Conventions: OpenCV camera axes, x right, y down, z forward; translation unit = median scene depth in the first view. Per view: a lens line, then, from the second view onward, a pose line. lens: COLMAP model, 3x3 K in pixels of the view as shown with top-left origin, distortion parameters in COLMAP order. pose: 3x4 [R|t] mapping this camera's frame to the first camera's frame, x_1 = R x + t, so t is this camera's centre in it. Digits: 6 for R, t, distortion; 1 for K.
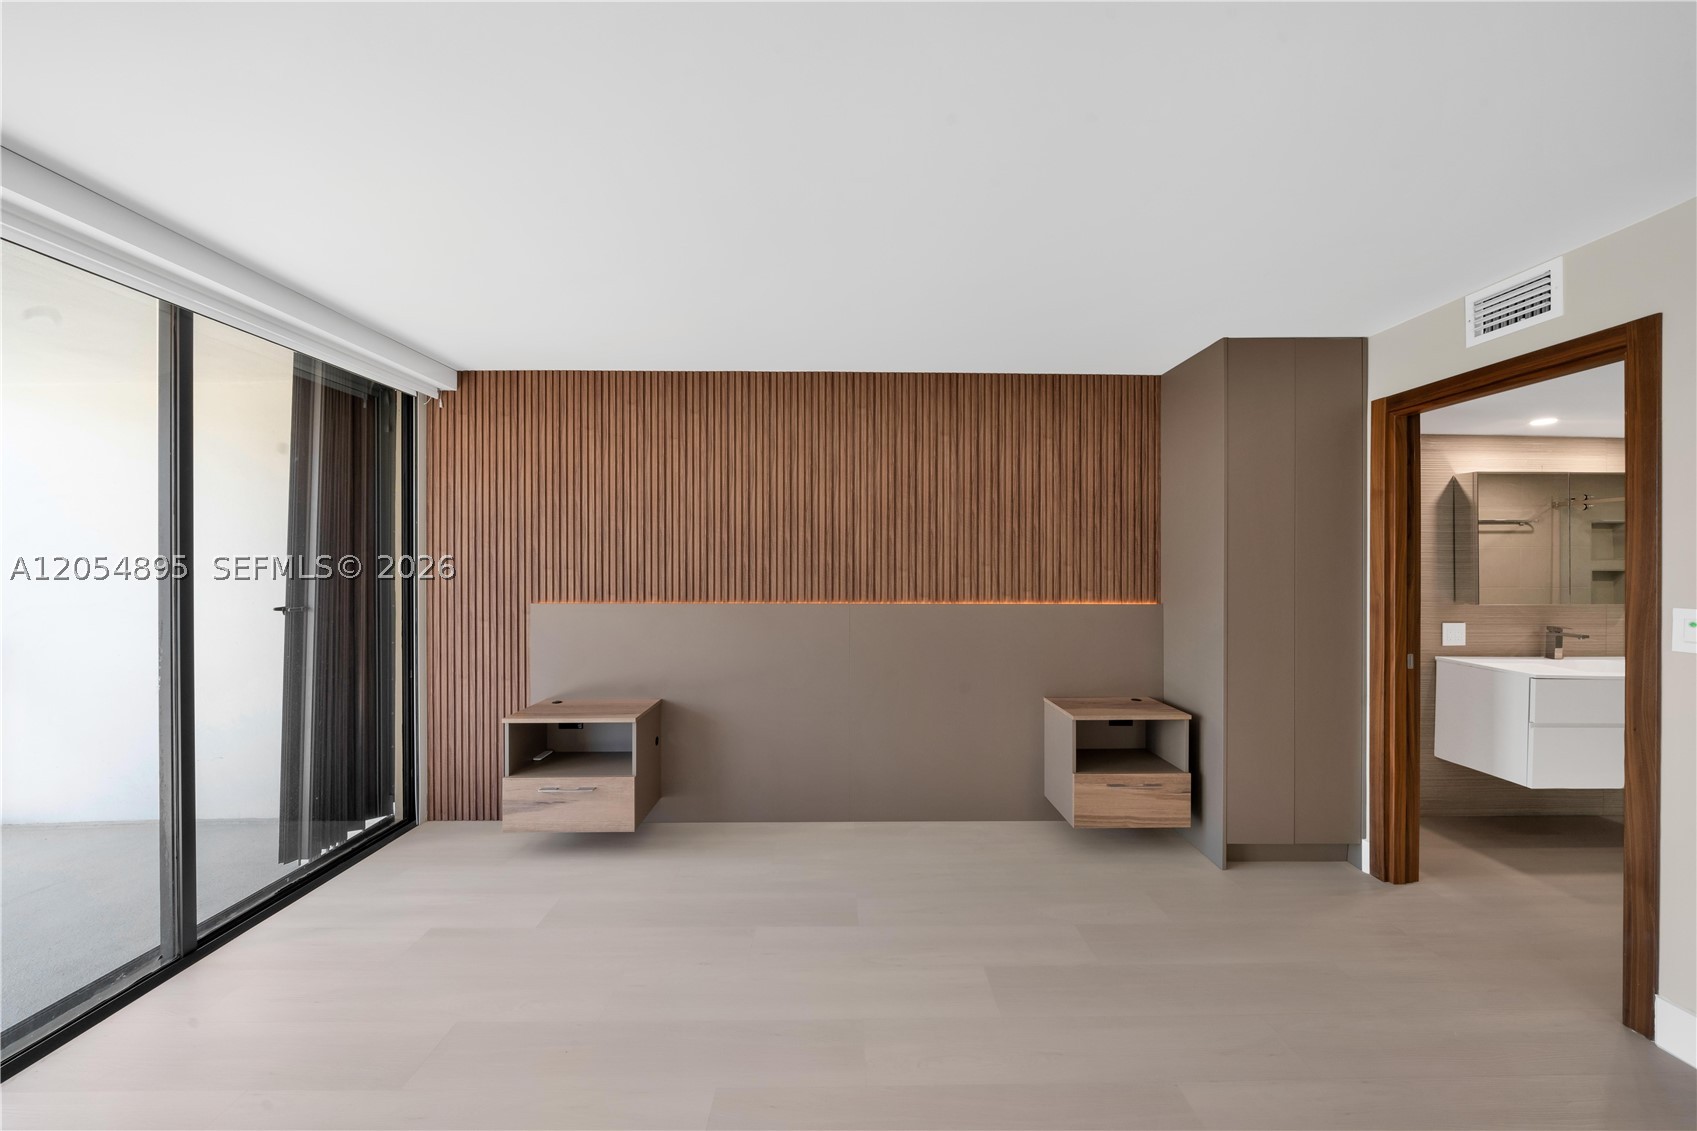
lens RADIAL K [[591.4, 0, 848.1], [0, 591.4, 567.4], [0, 0, 1]] dist [-0.001143, 0.000151]
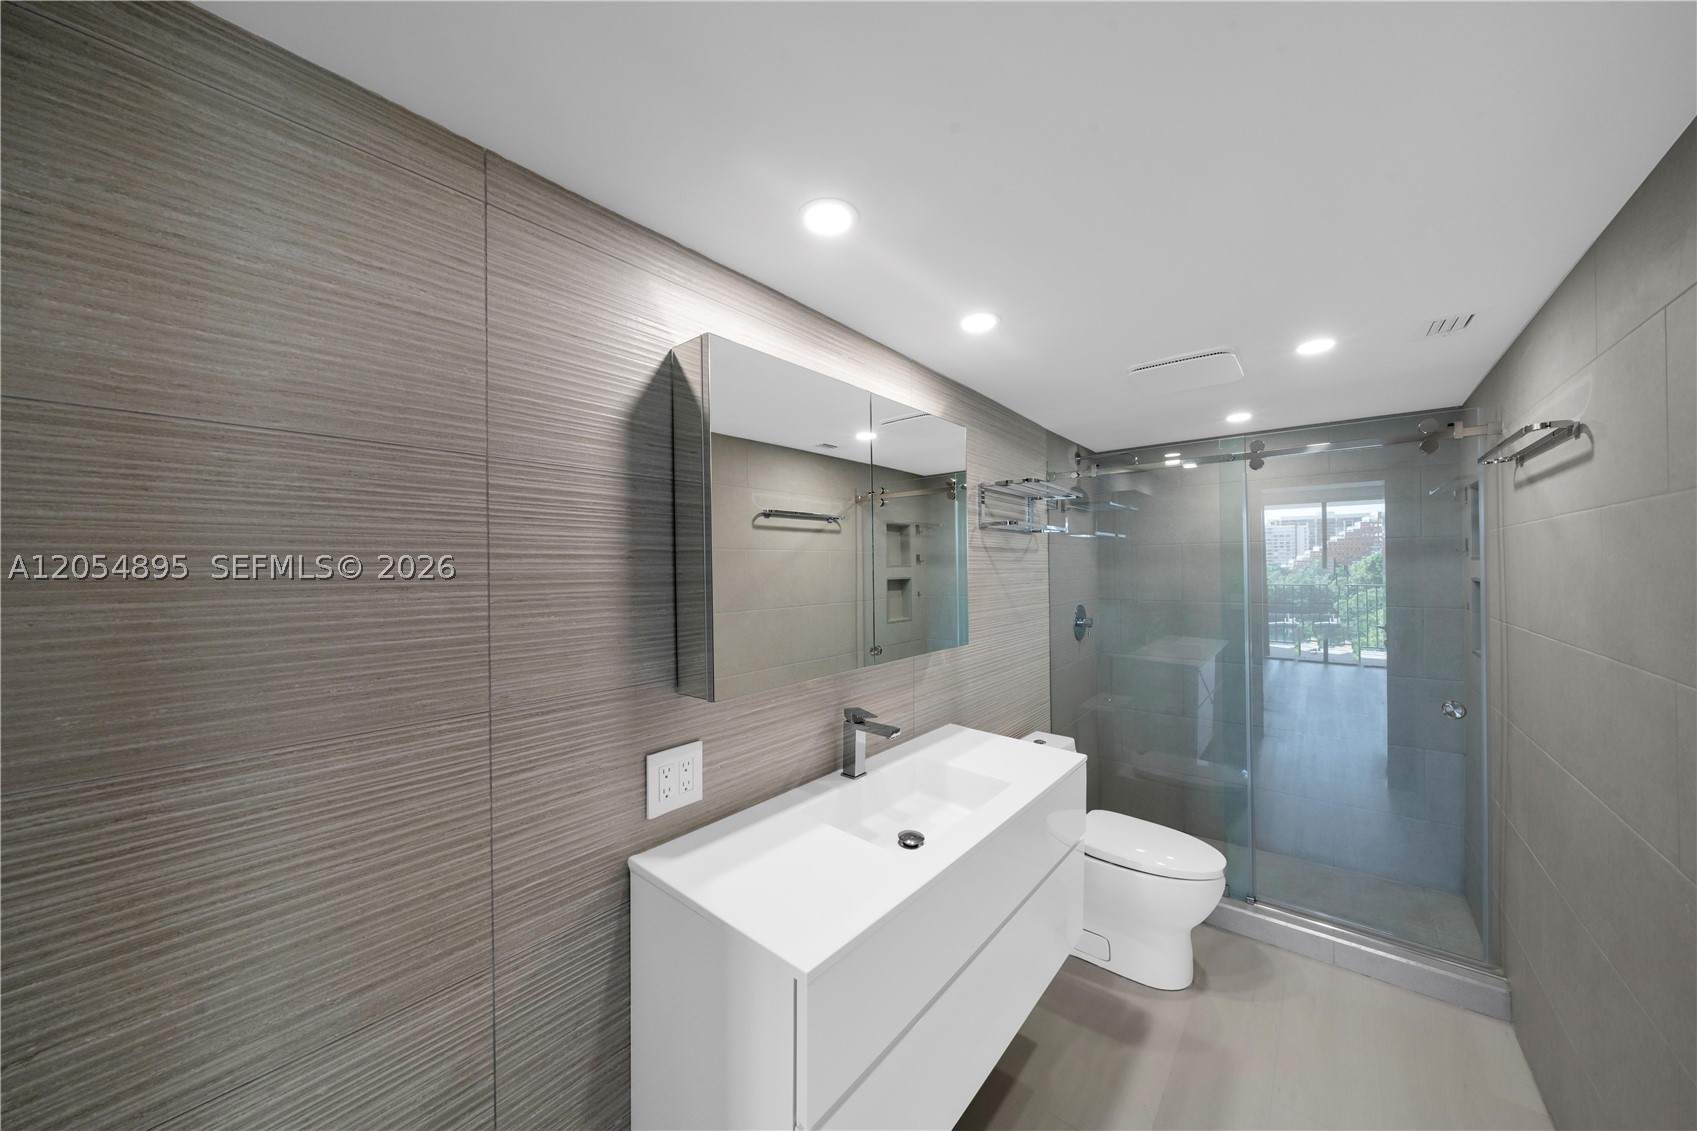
lens RADIAL K [[583.7, 0, 845.8], [0, 583.7, 568.1], [0, 0, 1]] dist [-0.000250, -0.000033]
pose [[0.663909, -0.006988, 0.747780, 0.817597], [0.009997, 0.999950, 0.000468, -0.017331], [-0.747746, 0.007165, 0.663946, 0.672312]]
